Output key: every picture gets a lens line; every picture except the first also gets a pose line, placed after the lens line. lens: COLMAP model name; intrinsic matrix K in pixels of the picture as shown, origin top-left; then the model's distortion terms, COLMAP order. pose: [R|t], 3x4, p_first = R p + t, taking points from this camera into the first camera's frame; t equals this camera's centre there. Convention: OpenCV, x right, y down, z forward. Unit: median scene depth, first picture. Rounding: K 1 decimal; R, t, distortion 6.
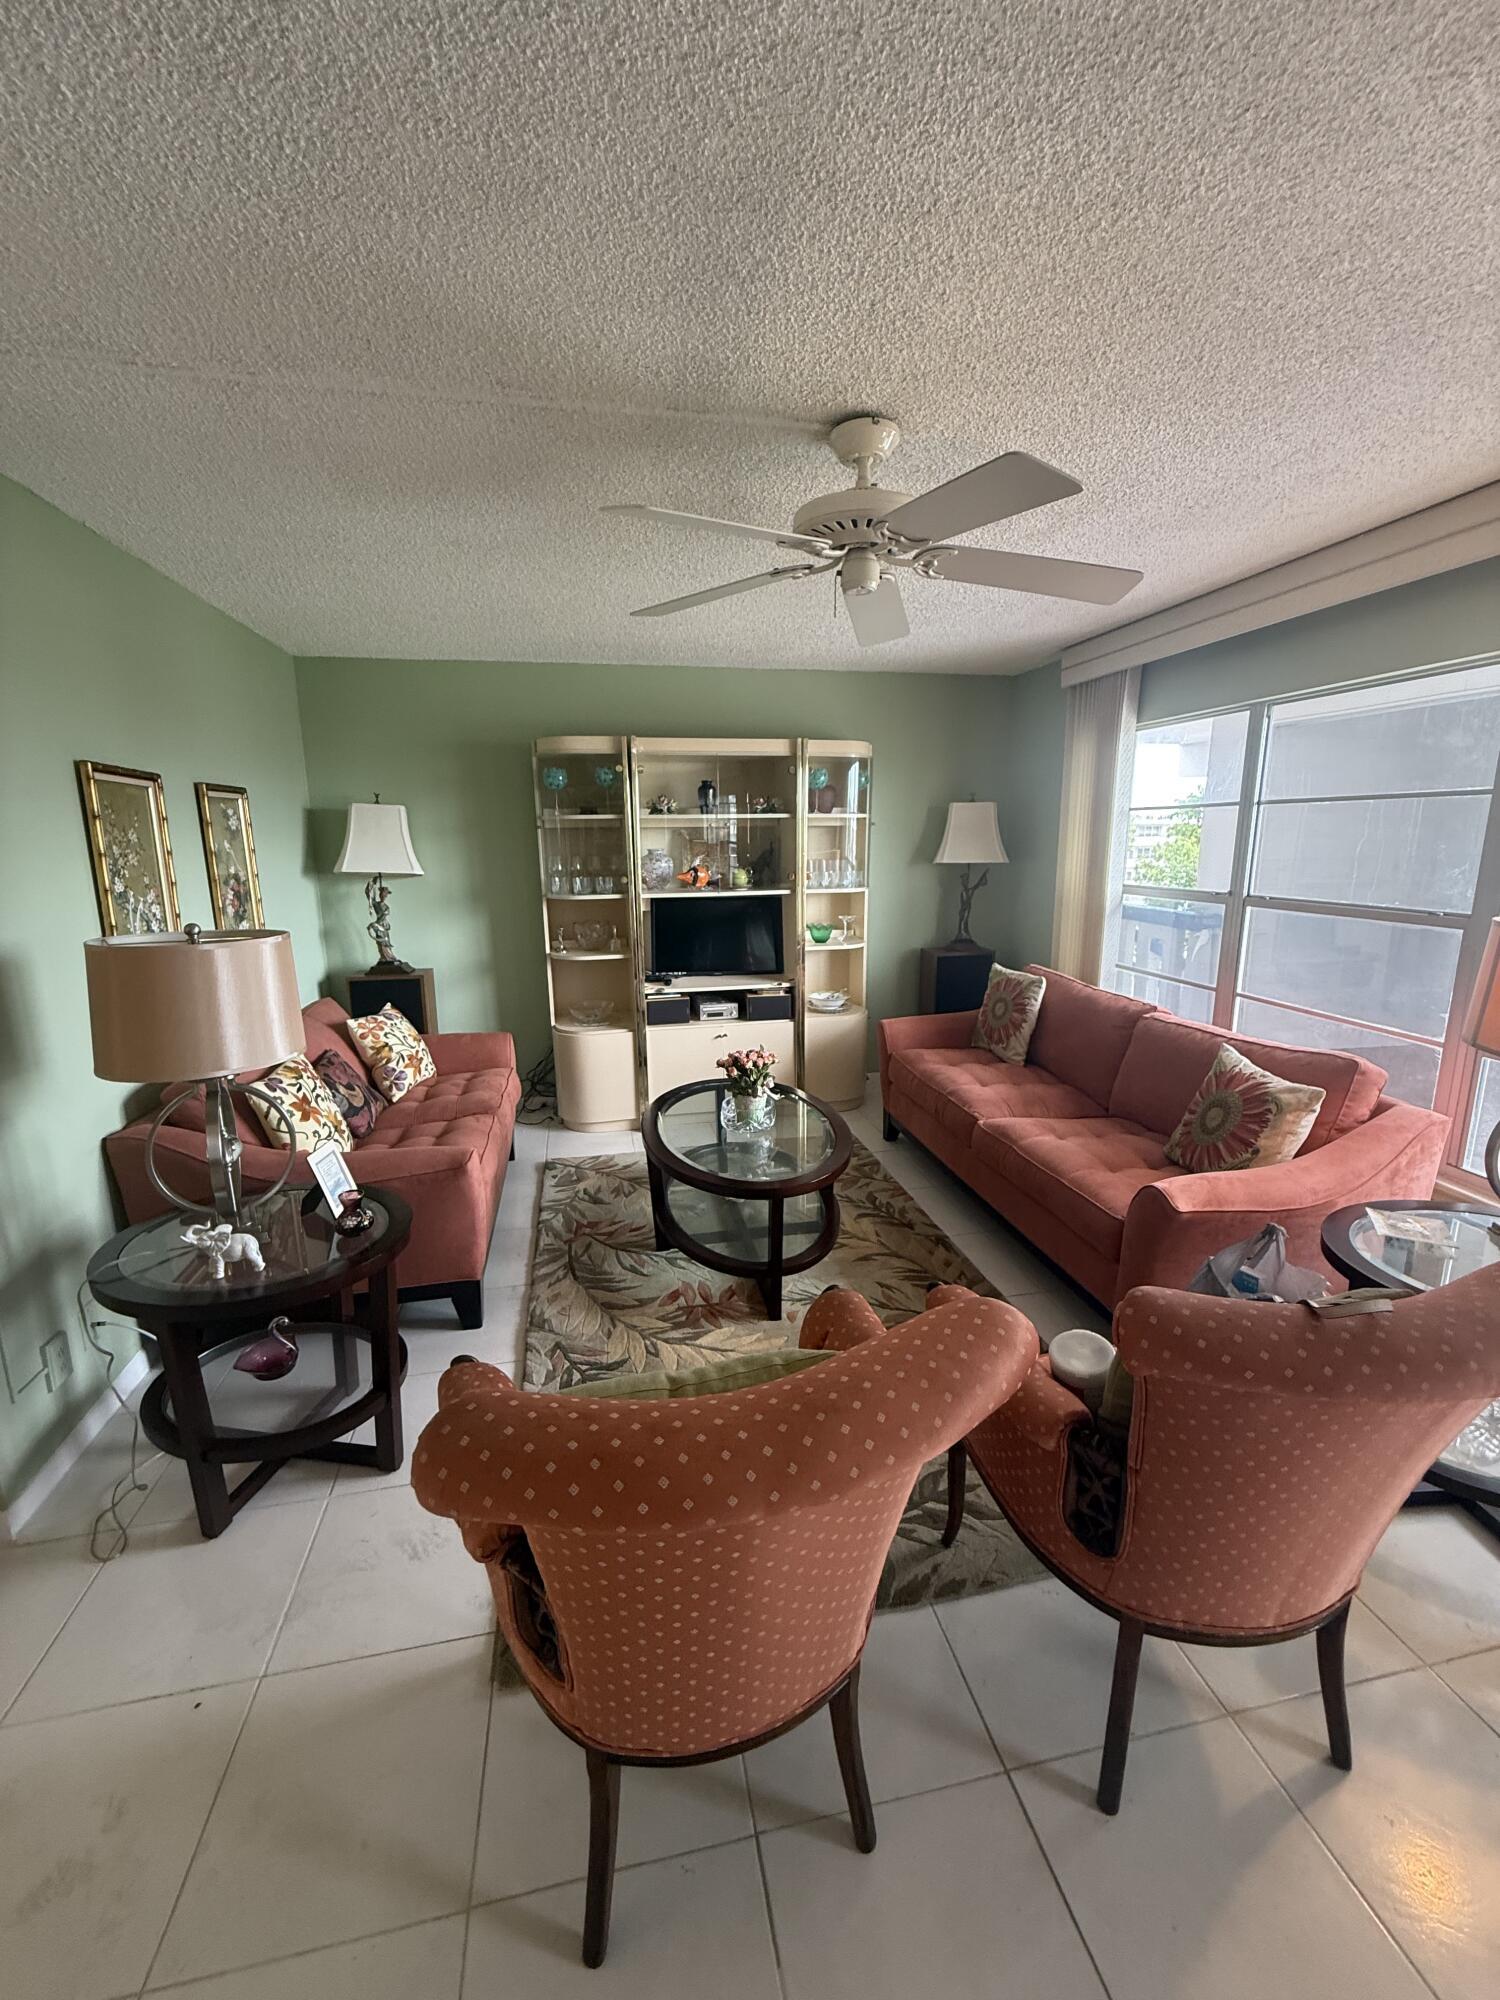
lens RADIAL K [[801.7, 0, 747.6], [0, 801.7, 1003.6], [0, 0, 1]] dist [-0.003350, 0.000108]
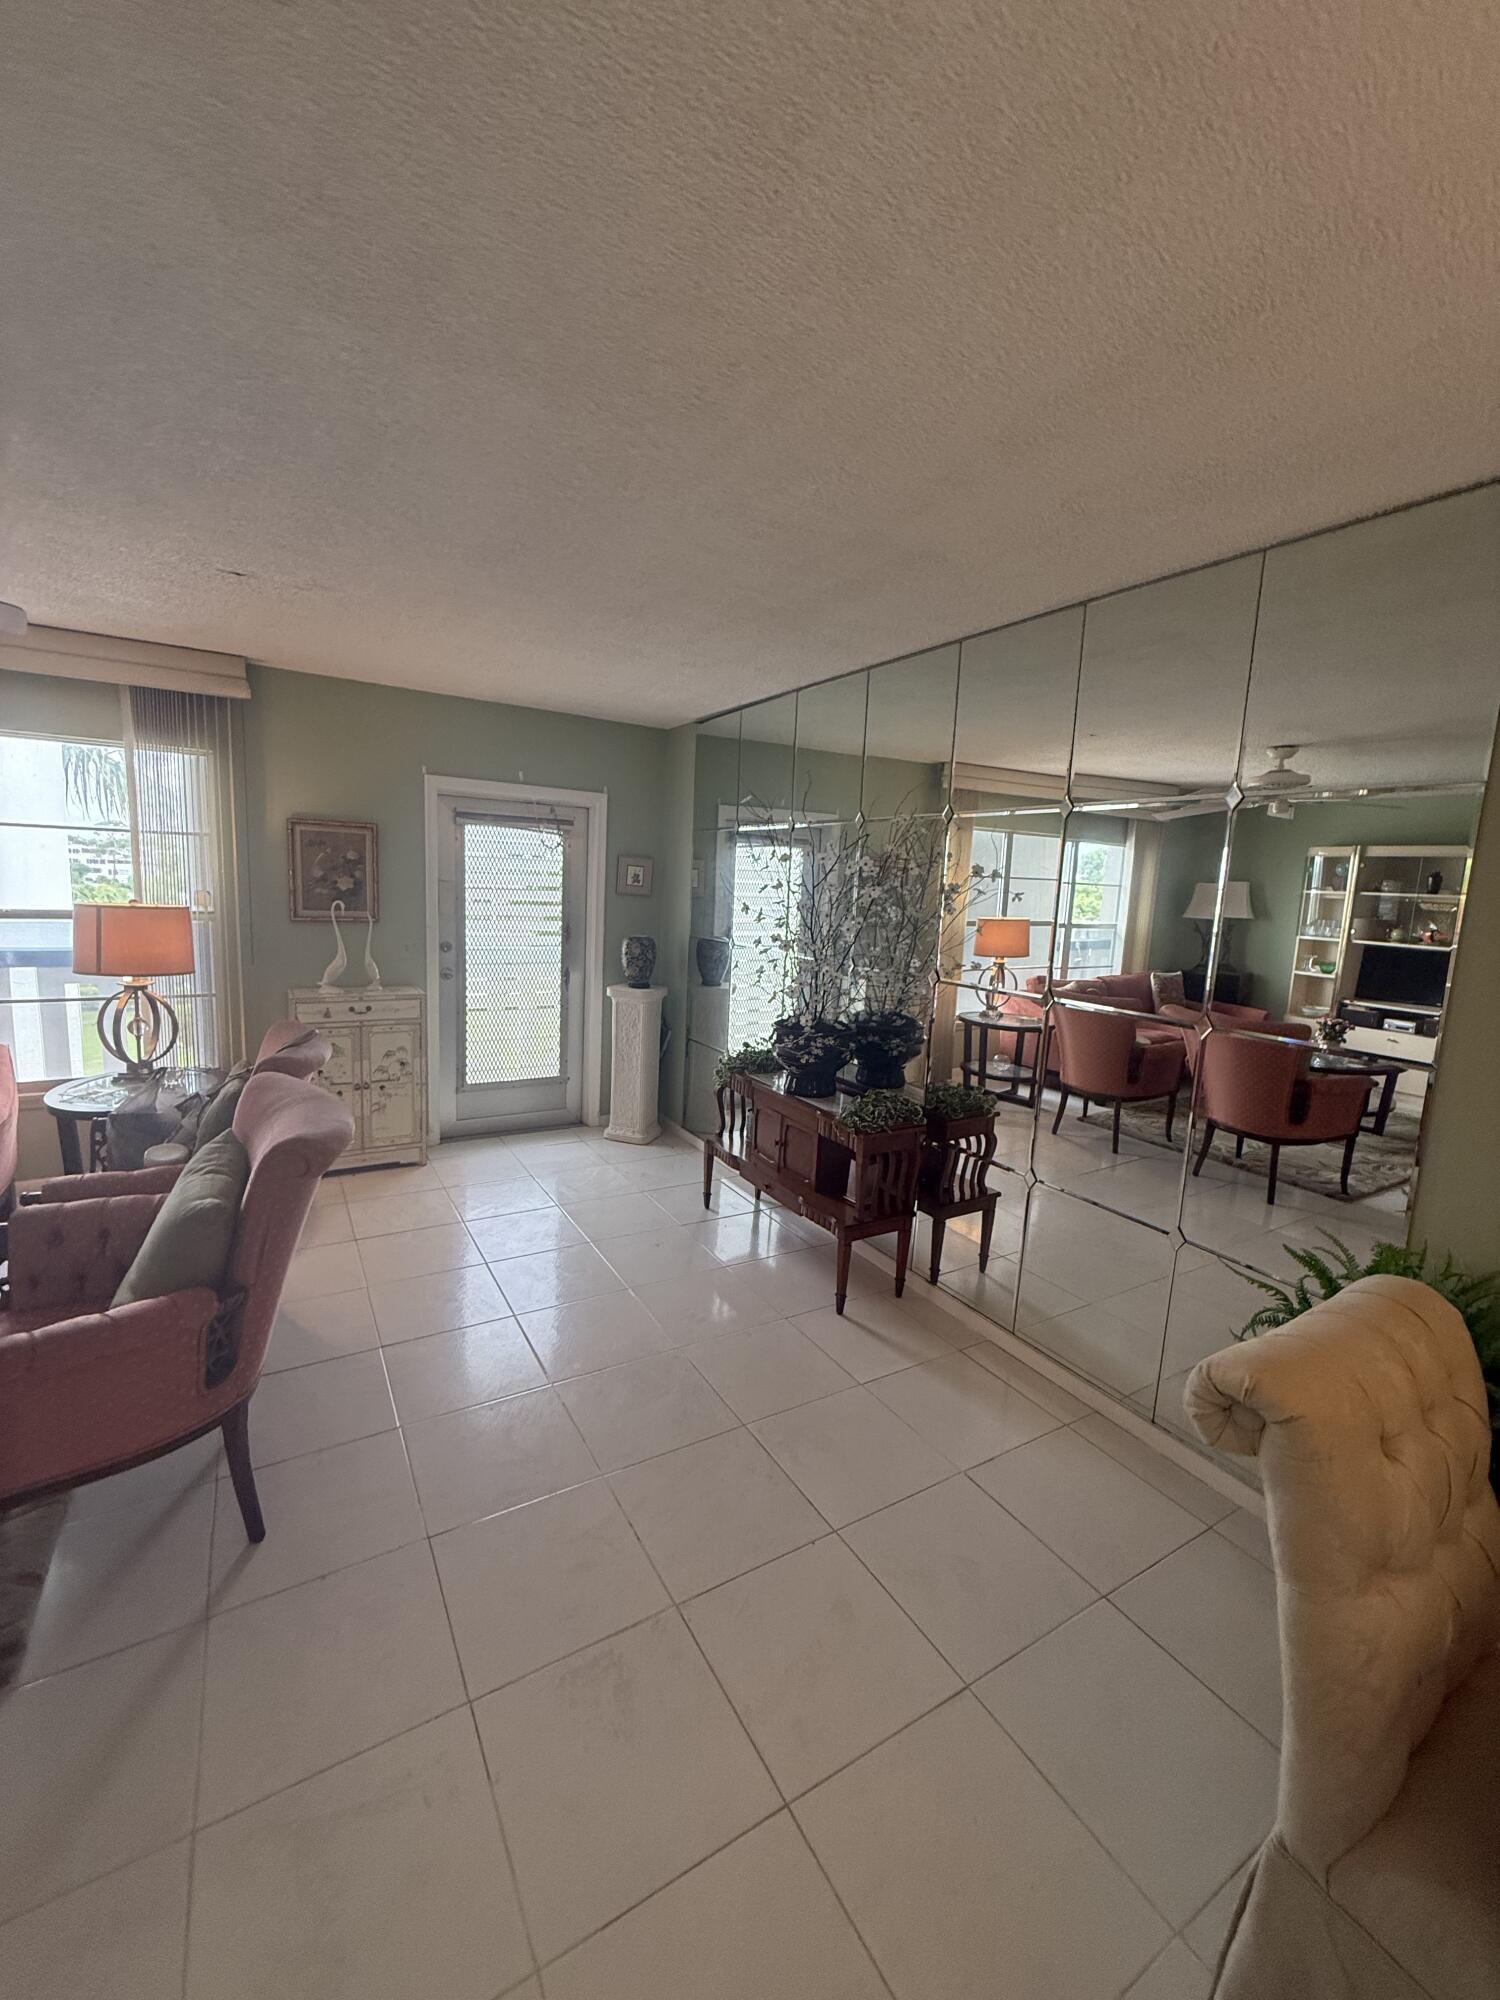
lens RADIAL K [[801.7, 0, 747.8], [0, 801.7, 997.6], [0, 0, 1]] dist [-0.003350, 0.000108]
pose [[0.325505, 0.154641, -0.932809, 1.630660], [-0.238767, 0.968007, 0.077158, 0.230824], [0.914897, 0.197608, 0.352014, -1.061128]]
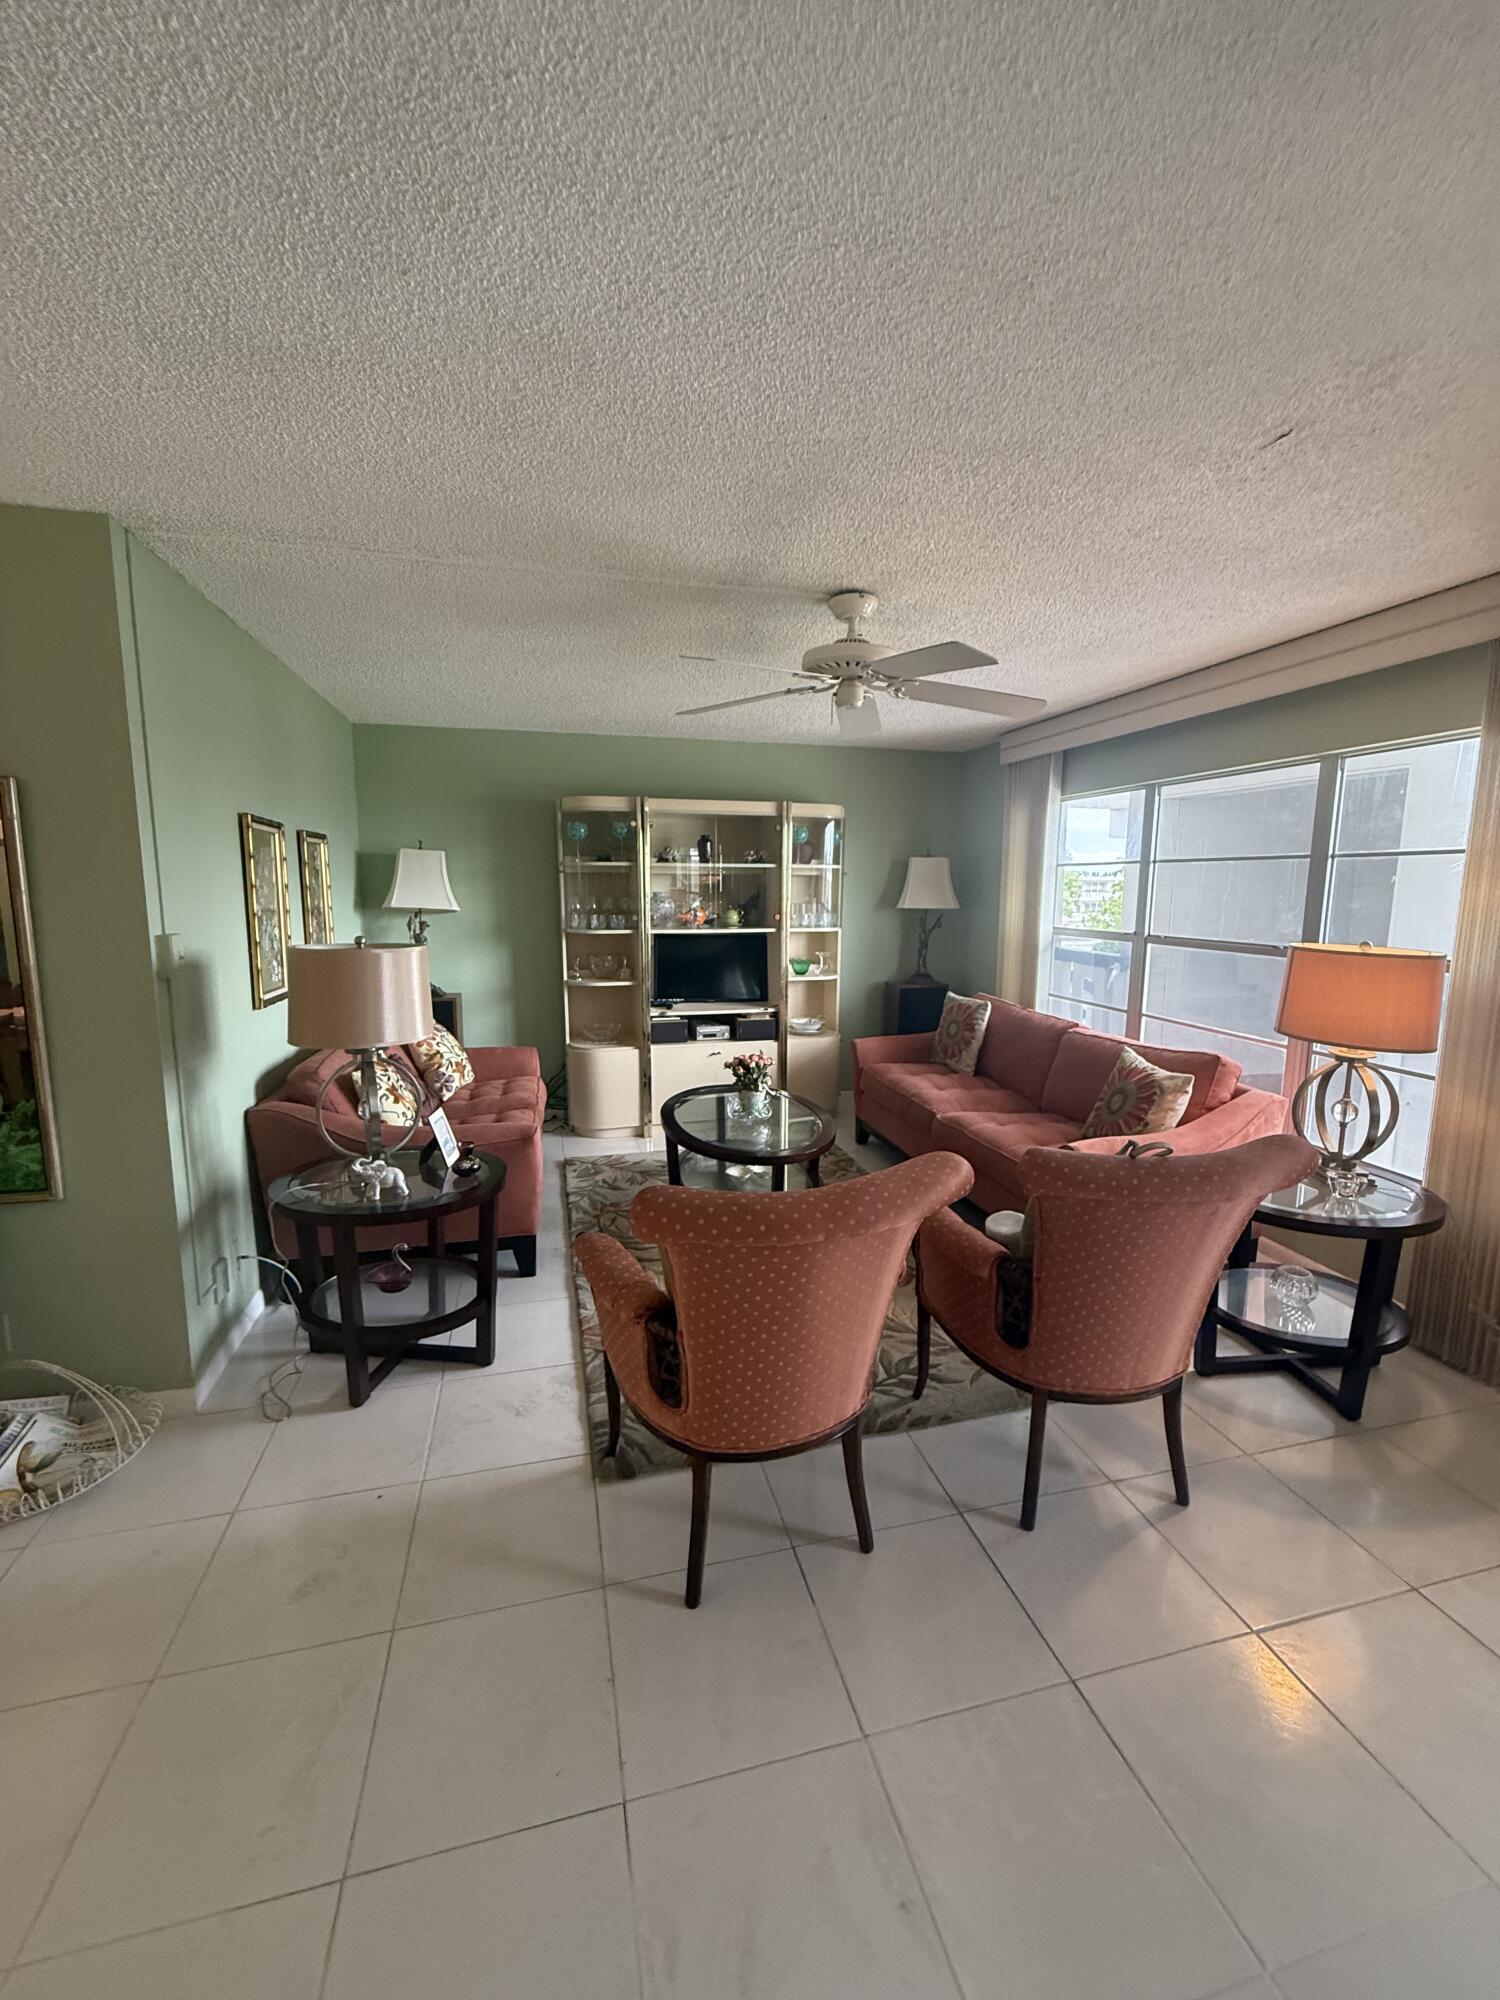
lens RADIAL K [[801.7, 0, 747.9], [0, 801.7, 1003.5], [0, 0, 1]] dist [-0.003350, 0.000108]
pose [[0.998655, 0.008197, 0.051200, -0.079196], [-0.005066, 0.998126, -0.060990, 0.066811], [-0.051604, 0.060648, 0.996824, -0.268539]]
